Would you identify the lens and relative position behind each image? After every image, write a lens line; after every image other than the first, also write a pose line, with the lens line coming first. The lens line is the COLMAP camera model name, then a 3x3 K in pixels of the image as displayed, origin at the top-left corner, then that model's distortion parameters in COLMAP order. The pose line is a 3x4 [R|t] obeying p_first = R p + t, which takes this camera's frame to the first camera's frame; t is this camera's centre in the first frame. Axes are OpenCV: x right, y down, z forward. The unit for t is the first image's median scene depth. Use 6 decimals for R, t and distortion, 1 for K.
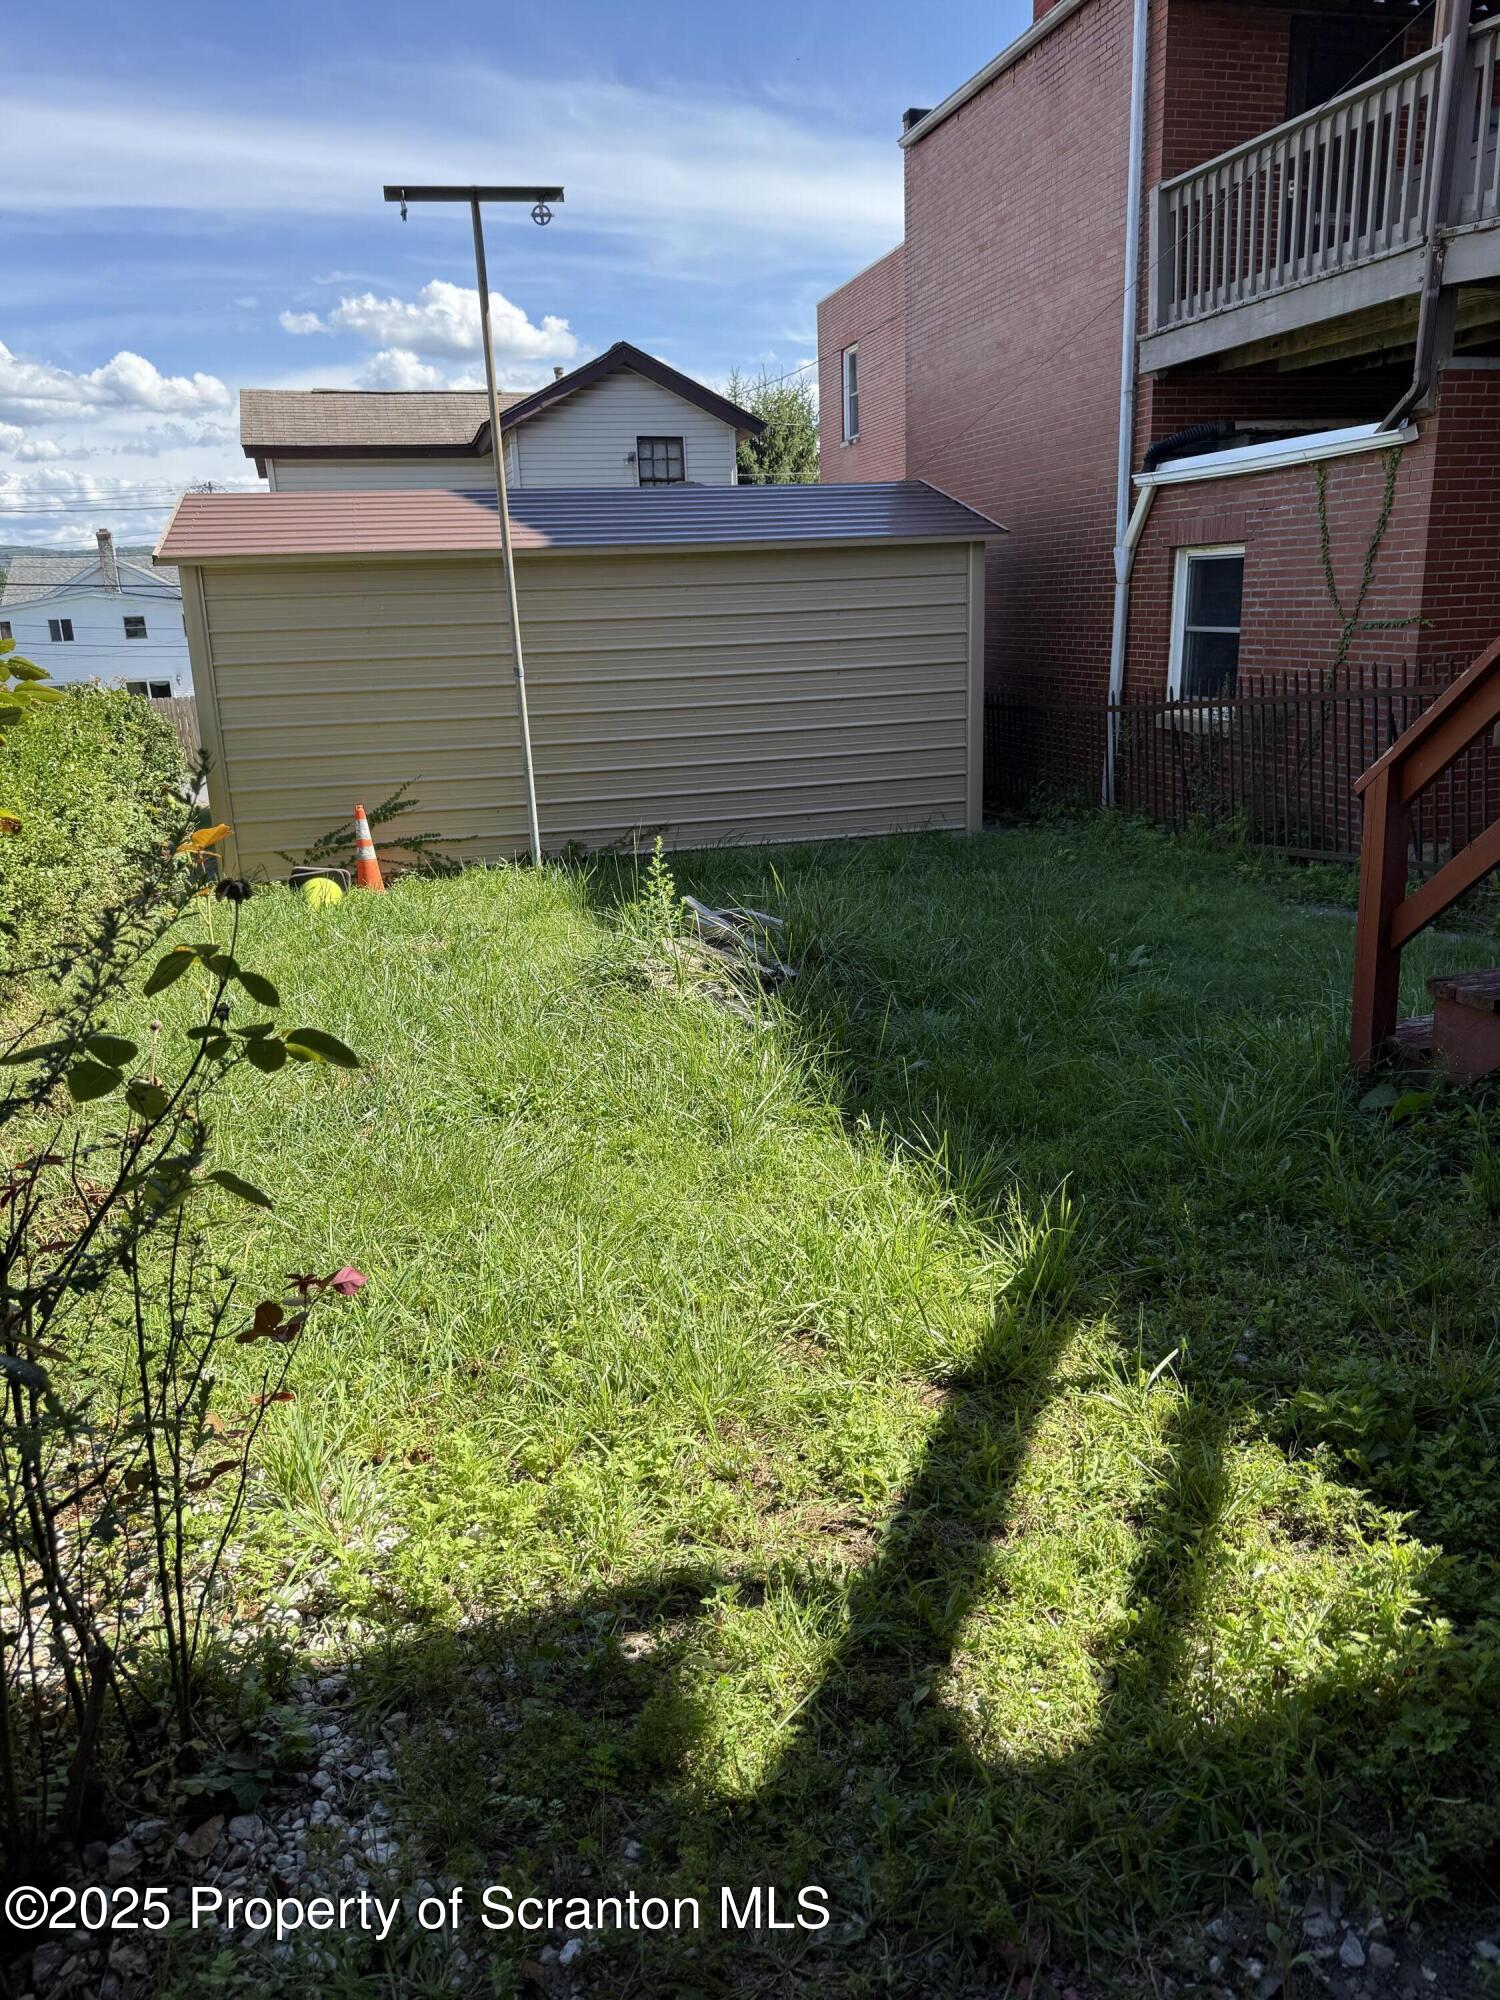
lens RADIAL K [[1418.1, 0, 738.1], [0, 1418.1, 995.3], [0, 0, 1]] dist [-0.039881, -0.001618]
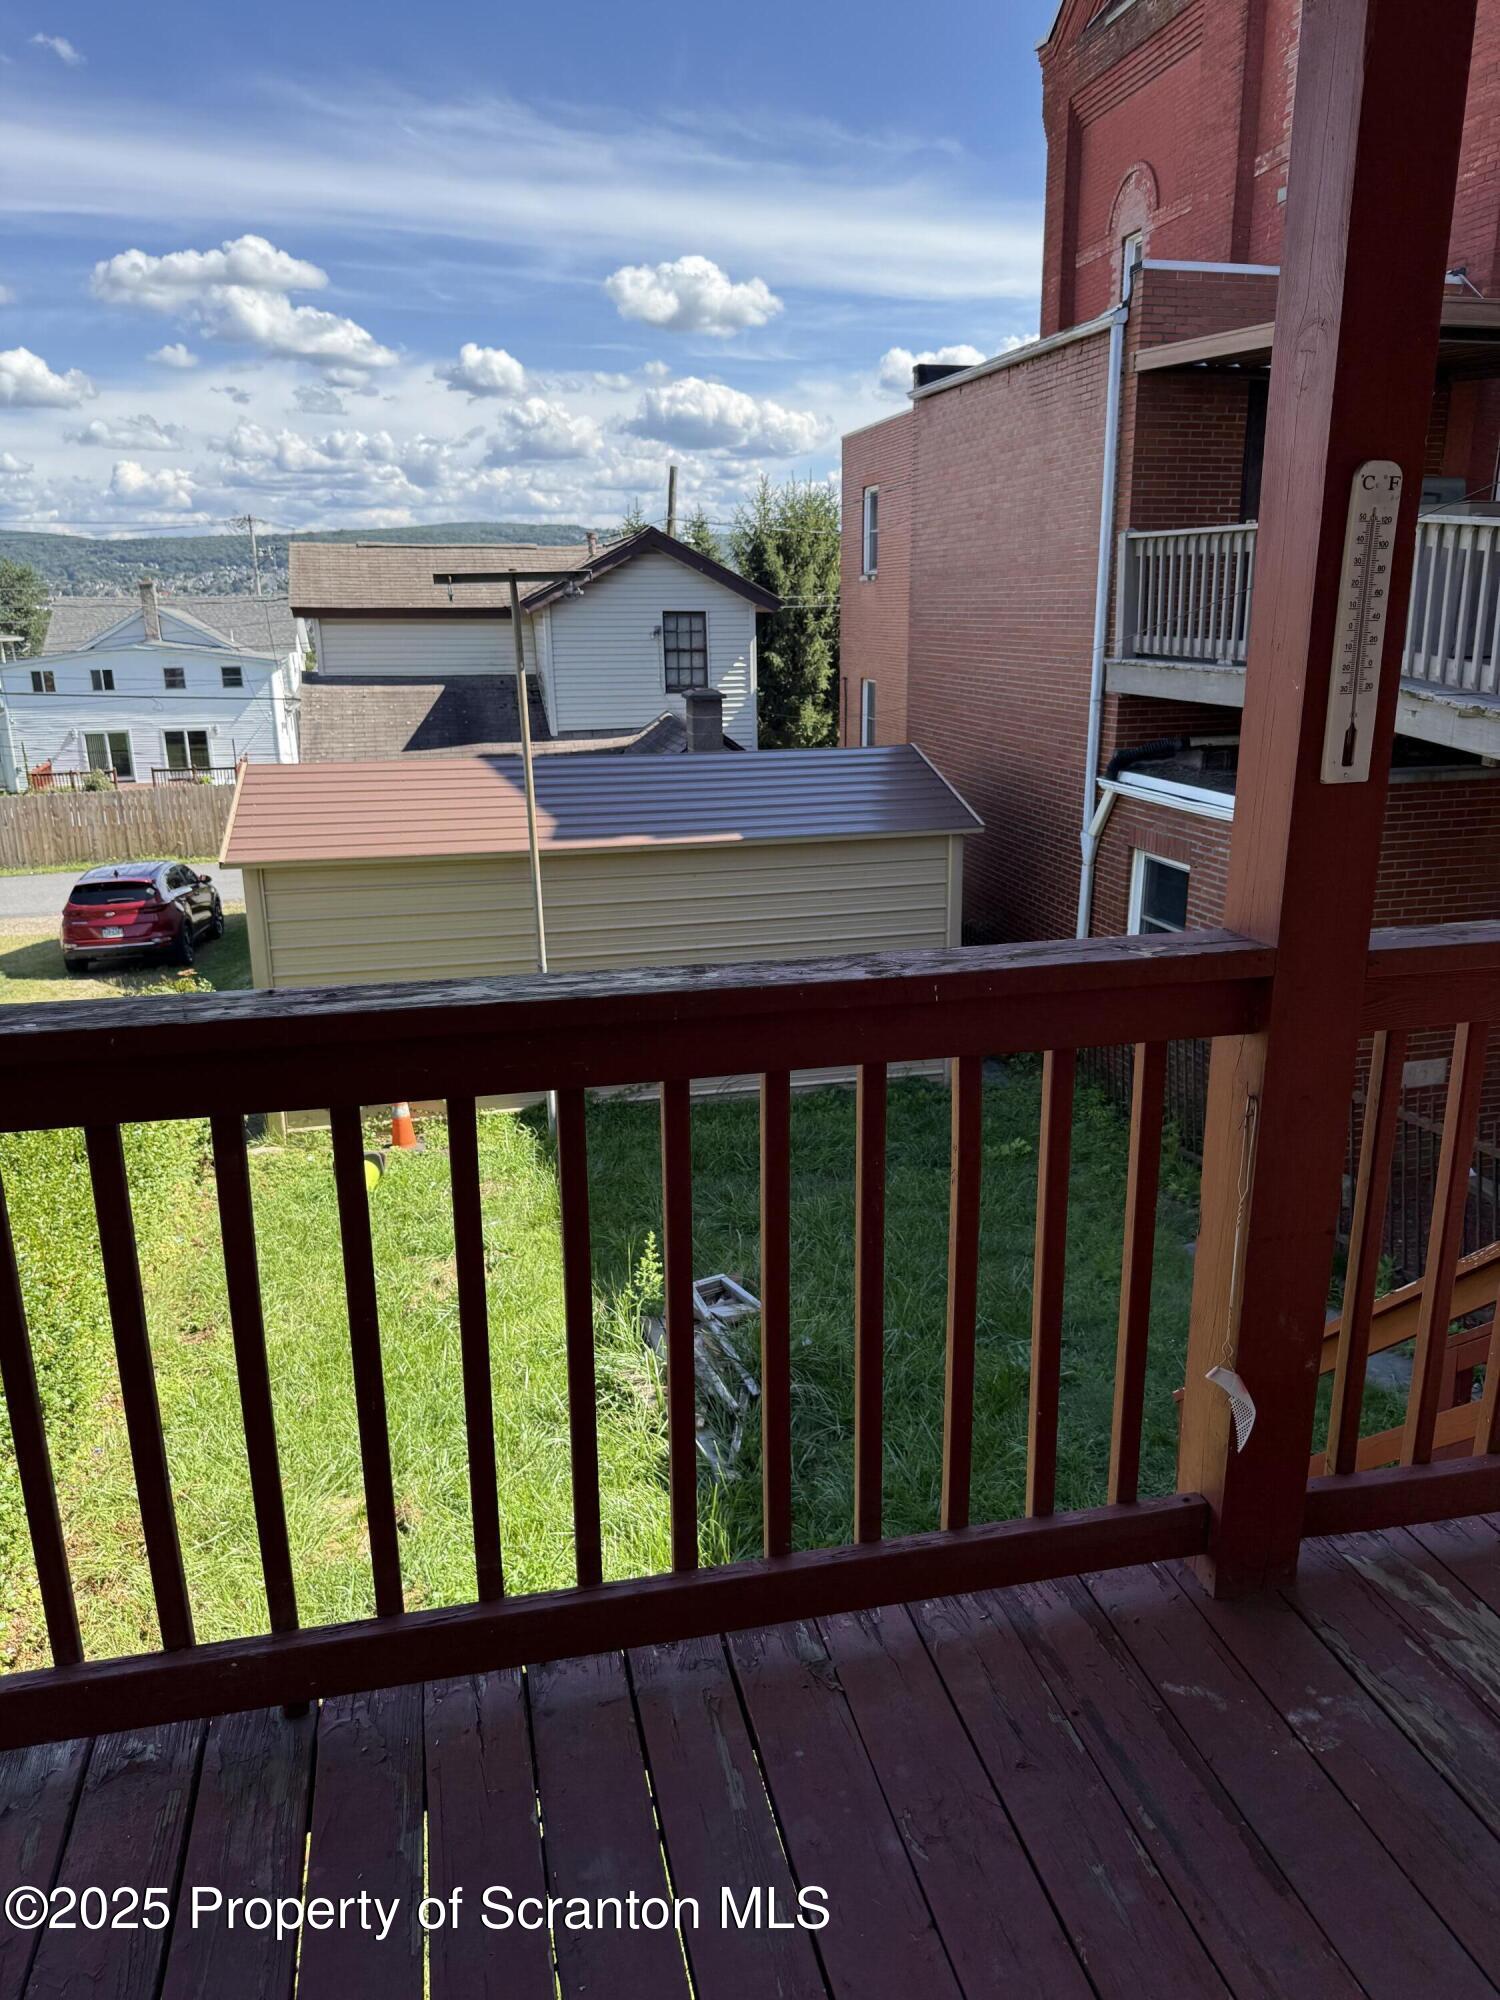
lens RADIAL K [[1418.1, 0, 763.1], [0, 1418.1, 1001.7], [0, 0, 1]] dist [-0.039881, -0.001618]
pose [[0.999614, 0.027732, 0.001576, 0.018968], [-0.027732, 0.999615, -0.000425, -0.186297], [-0.001587, 0.000381, 0.999999, -0.119434]]
